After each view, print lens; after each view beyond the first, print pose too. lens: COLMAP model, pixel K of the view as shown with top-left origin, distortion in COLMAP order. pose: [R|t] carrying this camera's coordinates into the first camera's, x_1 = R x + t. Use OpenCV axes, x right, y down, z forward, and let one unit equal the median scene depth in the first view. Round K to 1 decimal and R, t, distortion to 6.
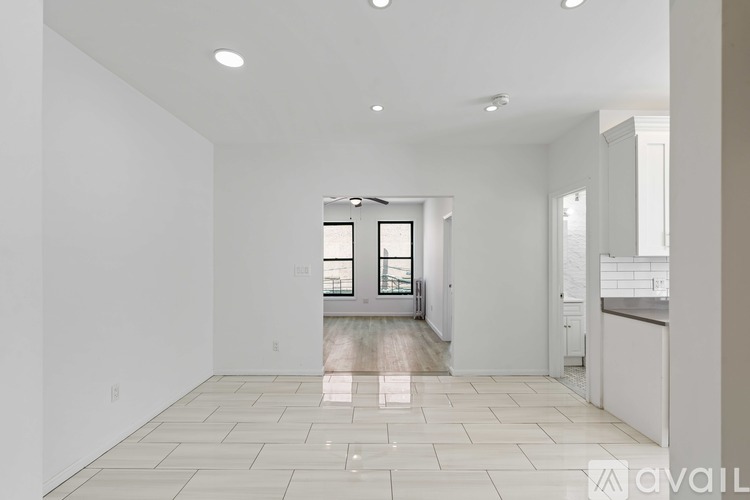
lens RADIAL K [[327.6, 0, 373.6], [0, 327.6, 256.1], [0, 0, 1]] dist [-0.012611, 0.000545]
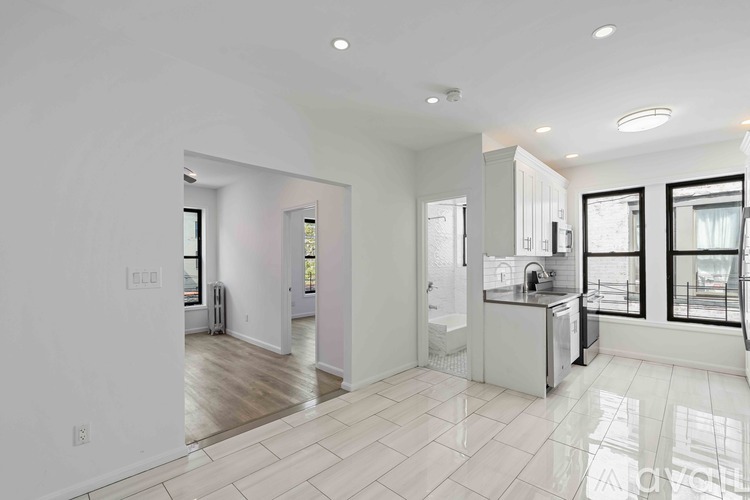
lens RADIAL K [[327.6, 0, 380.9], [0, 327.6, 255.7], [0, 0, 1]] dist [-0.012611, 0.000545]
pose [[0.693874, 0.010316, 0.720022, -0.343949], [-0.007881, 0.999946, -0.006732, 0.010273], [-0.720053, -0.001004, 0.693918, 0.351297]]
